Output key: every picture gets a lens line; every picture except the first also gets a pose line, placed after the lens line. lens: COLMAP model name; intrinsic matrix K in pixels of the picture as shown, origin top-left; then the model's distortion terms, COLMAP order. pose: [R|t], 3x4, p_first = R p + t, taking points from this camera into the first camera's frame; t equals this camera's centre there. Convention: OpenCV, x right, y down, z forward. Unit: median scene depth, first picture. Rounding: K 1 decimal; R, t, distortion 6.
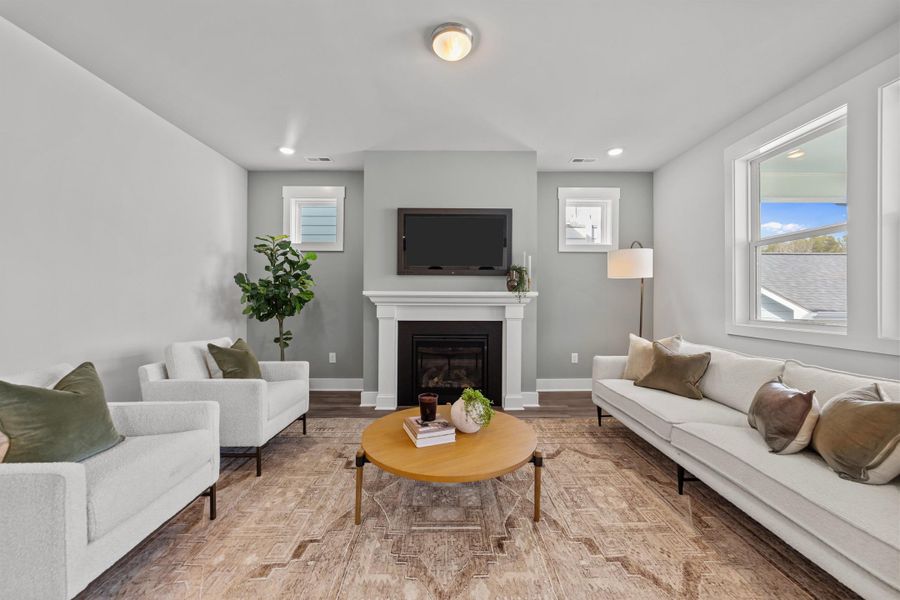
lens RADIAL K [[341.5, 0, 450.0], [0, 341.5, 300.0], [0, 0, 1]] dist [-0.001562, -0.000045]
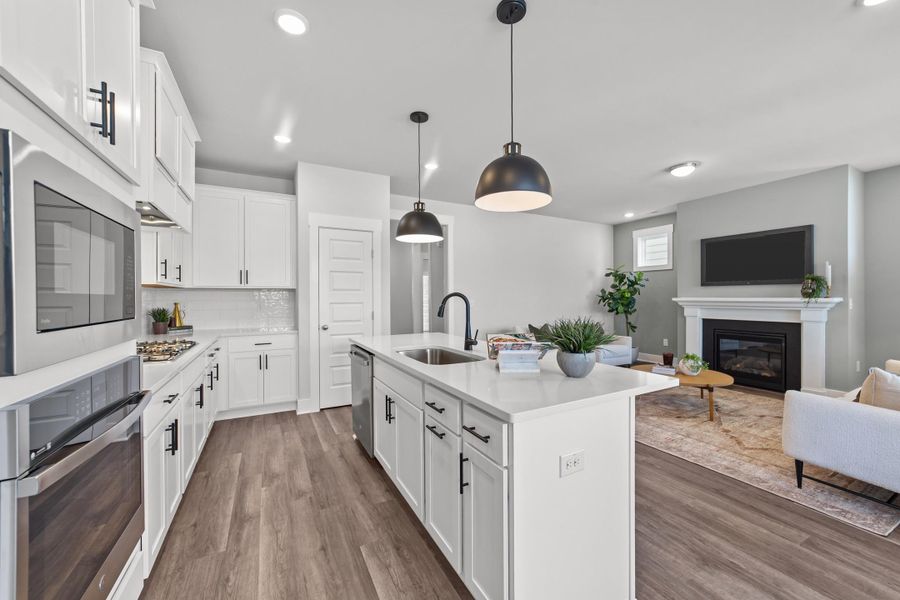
lens RADIAL K [[338.0, 0, 449.3], [0, 338.0, 296.3], [0, 0, 1]] dist [-0.000433, 0.000307]
pose [[0.458248, -0.010129, -0.888766, 0.625556], [0.010333, 0.999928, -0.006068, -0.034293], [0.888764, -0.006403, 0.458320, -0.588463]]
